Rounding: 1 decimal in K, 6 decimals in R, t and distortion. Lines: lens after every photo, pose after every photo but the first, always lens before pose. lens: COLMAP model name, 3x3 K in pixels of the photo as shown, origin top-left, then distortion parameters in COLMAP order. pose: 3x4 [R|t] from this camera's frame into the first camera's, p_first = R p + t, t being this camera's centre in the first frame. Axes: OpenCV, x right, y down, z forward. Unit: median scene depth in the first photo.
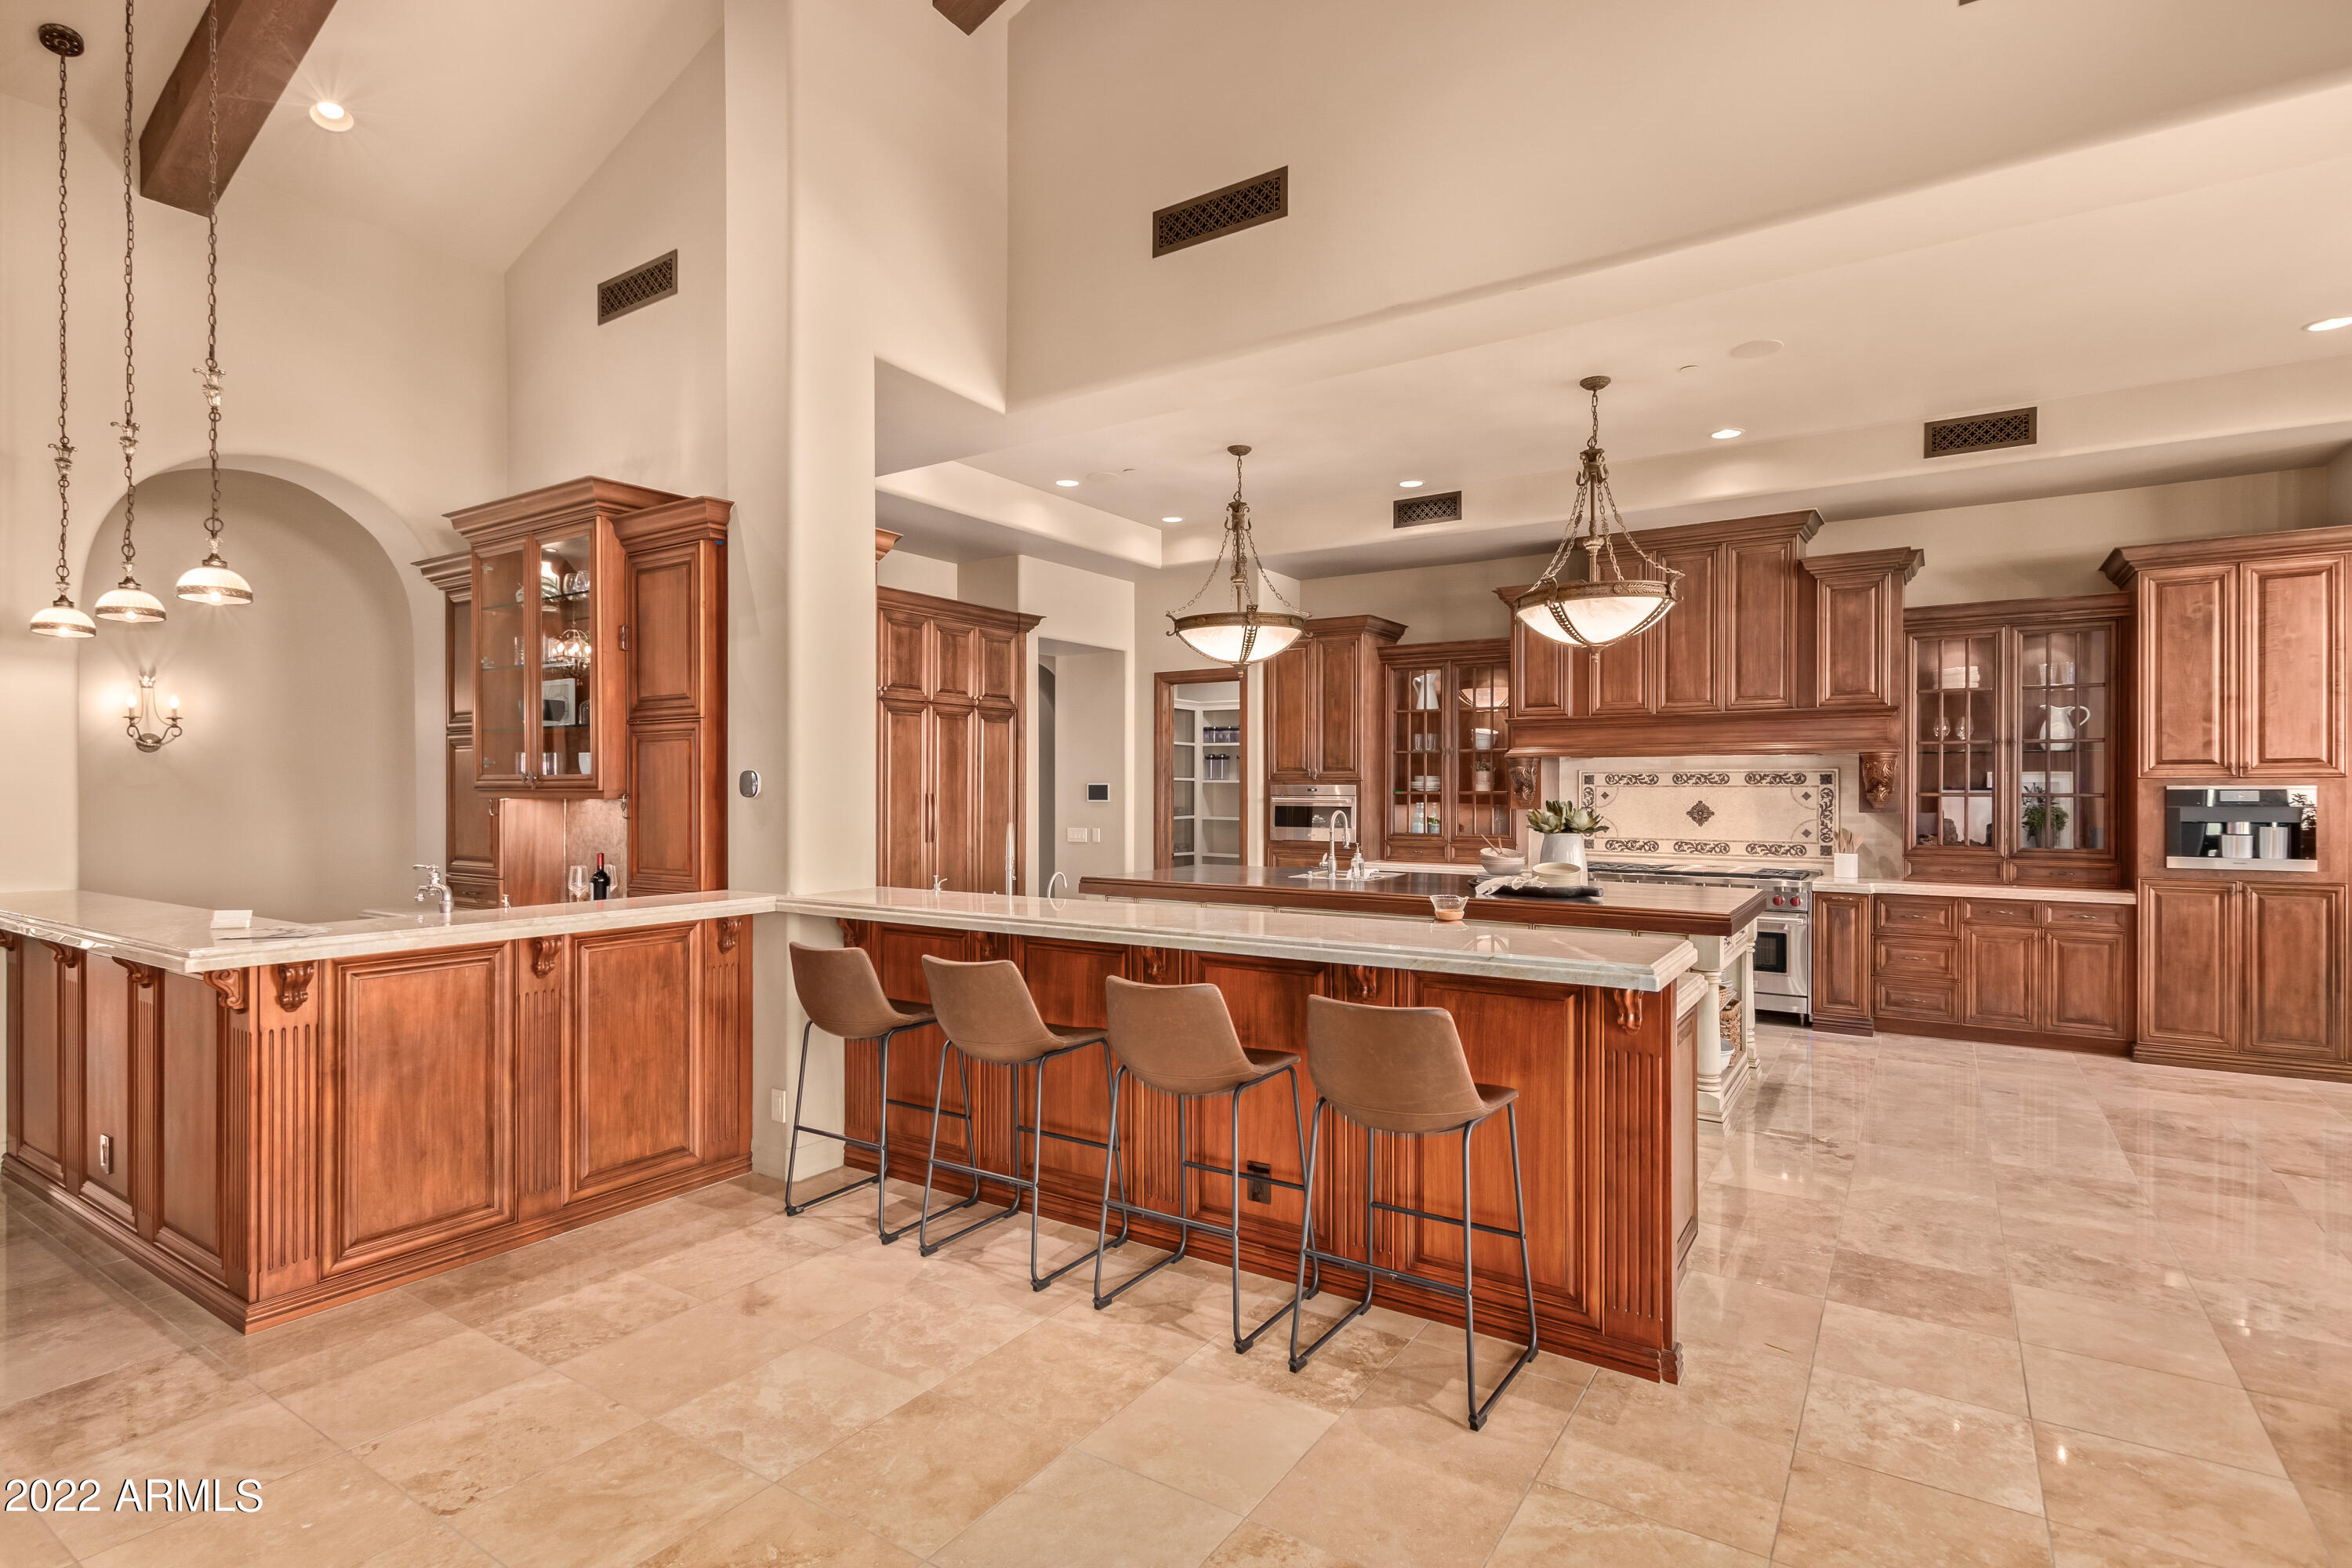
lens RADIAL K [[1137.7, 0, 1167.9], [0, 1137.7, 792.2], [0, 0, 1]] dist [0.028191, -0.013352]
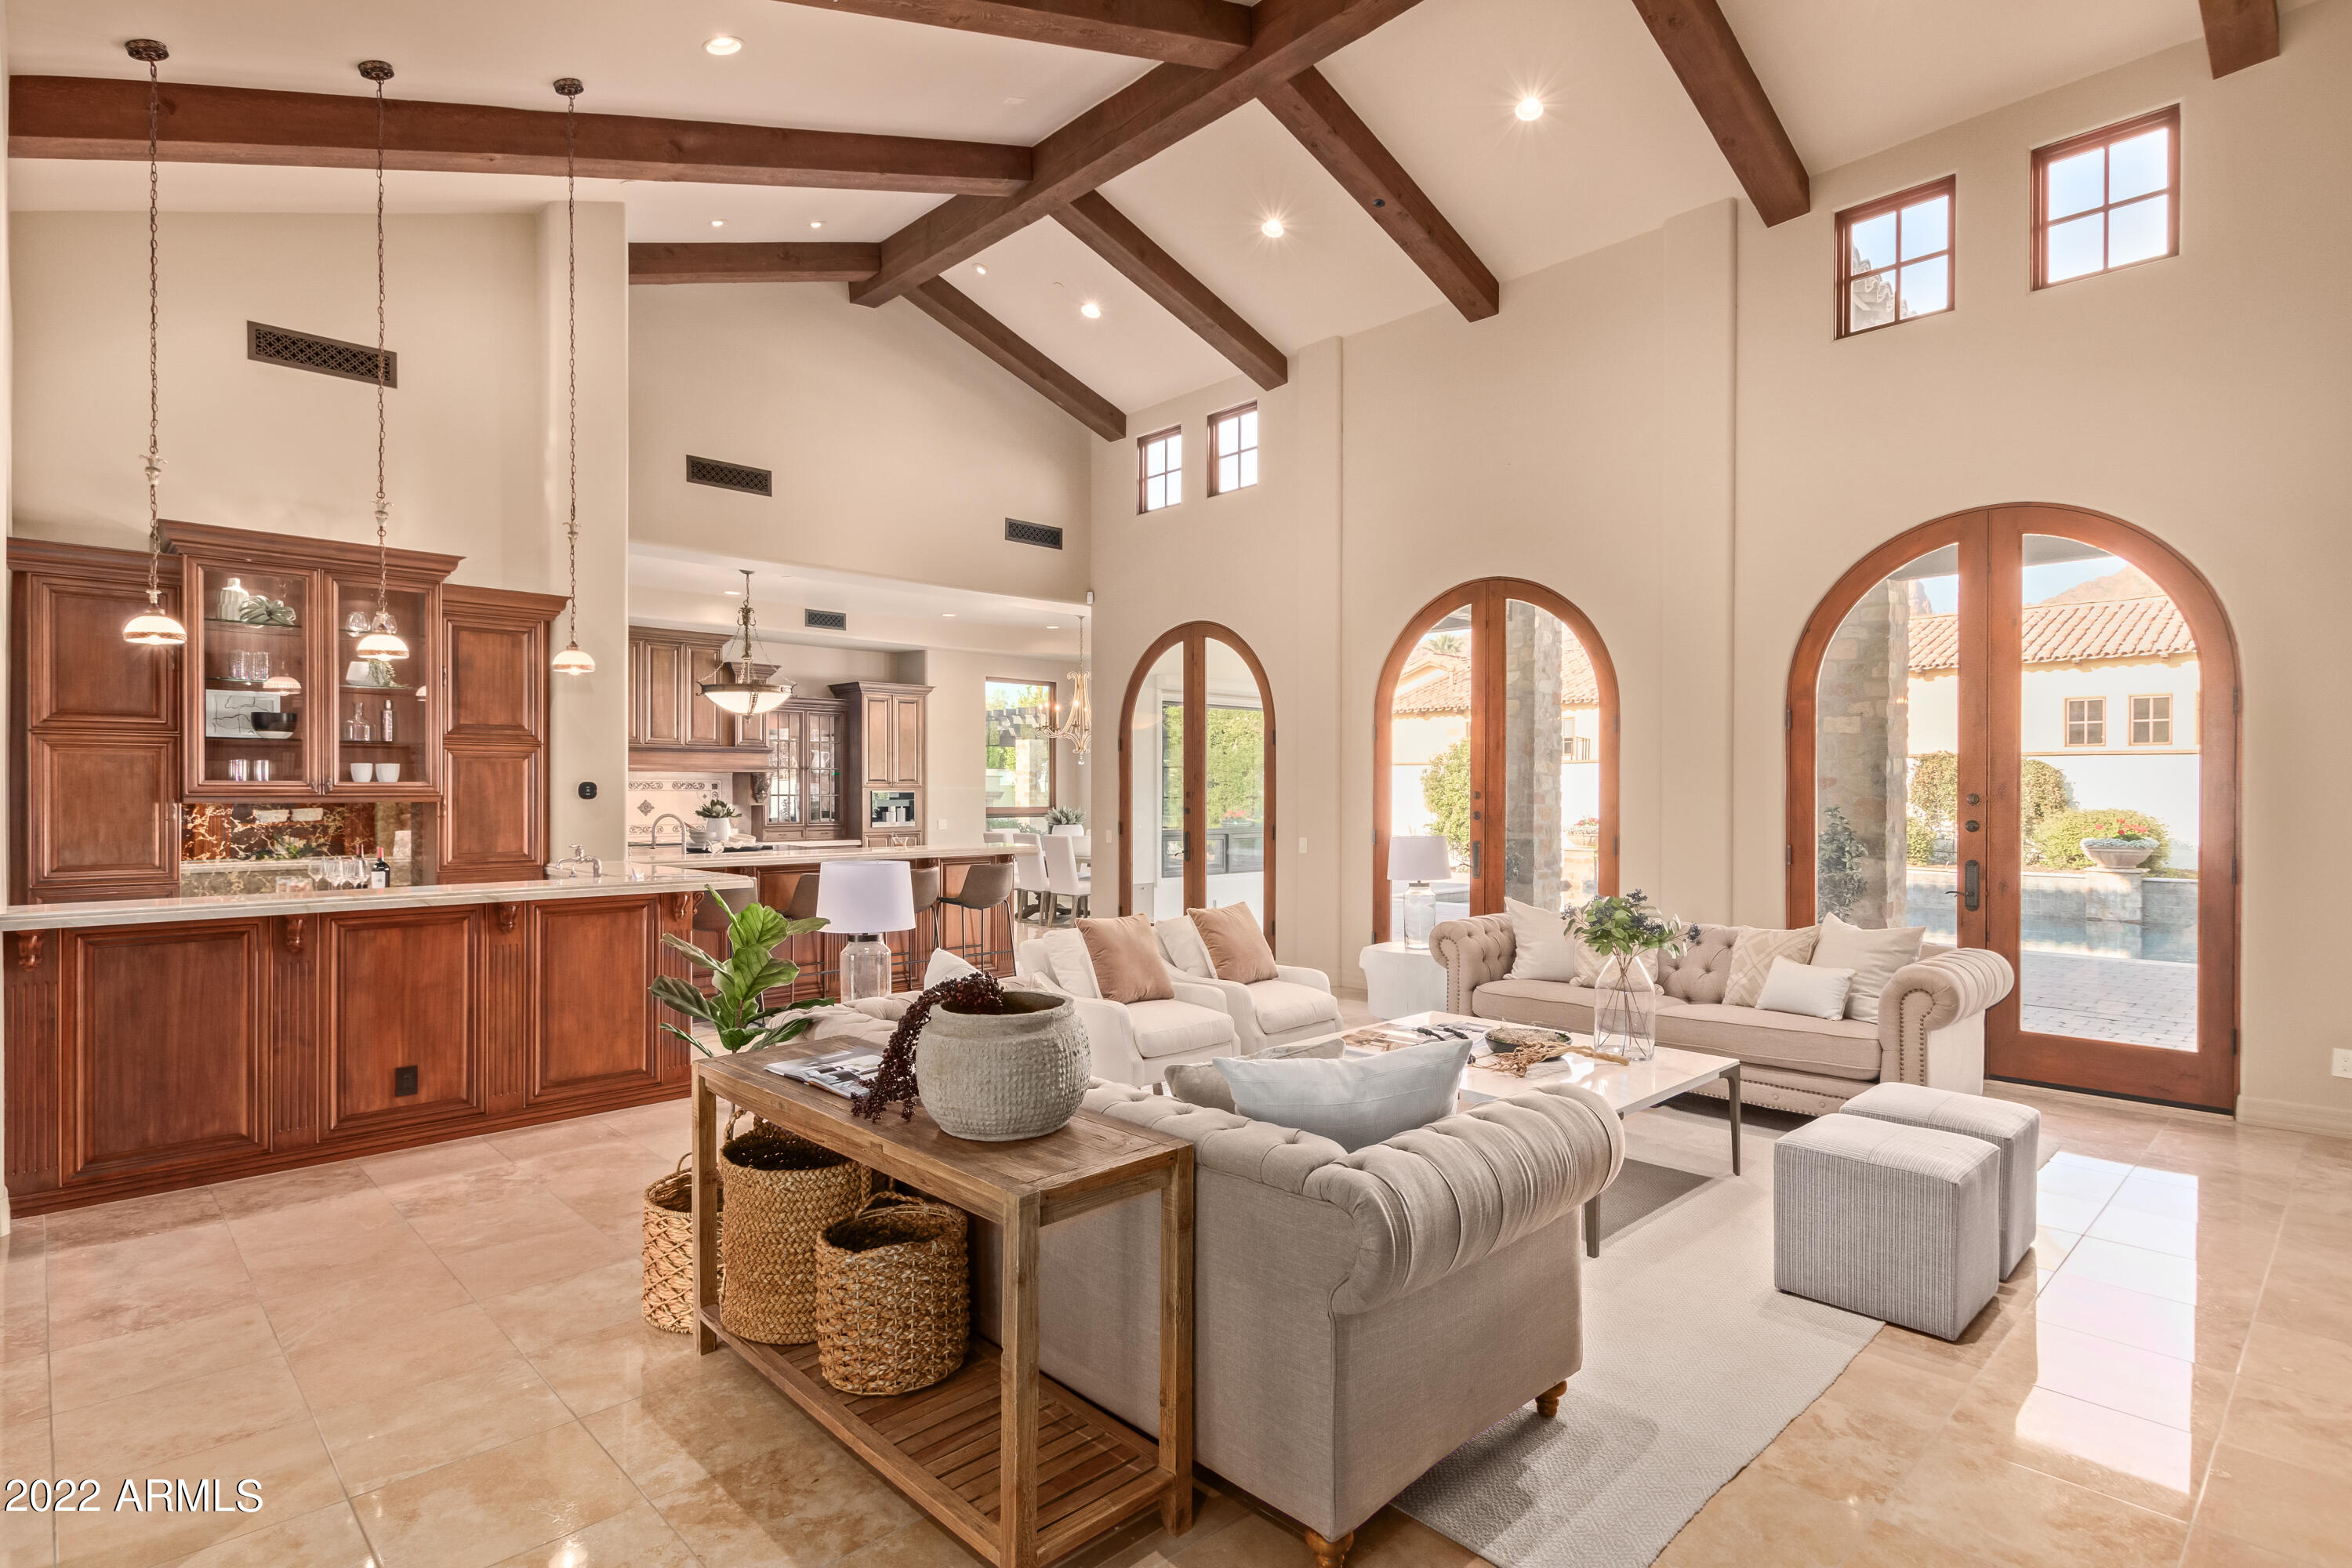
lens RADIAL K [[1137.7, 0, 1167.9], [0, 1137.7, 792.2], [0, 0, 1]] dist [0.028191, -0.013352]
pose [[0.232697, -0.001536, 0.972548, -0.931355], [0.004238, 0.999991, 0.000566, -0.000582], [-0.972540, 0.003990, 0.232701, -0.059506]]
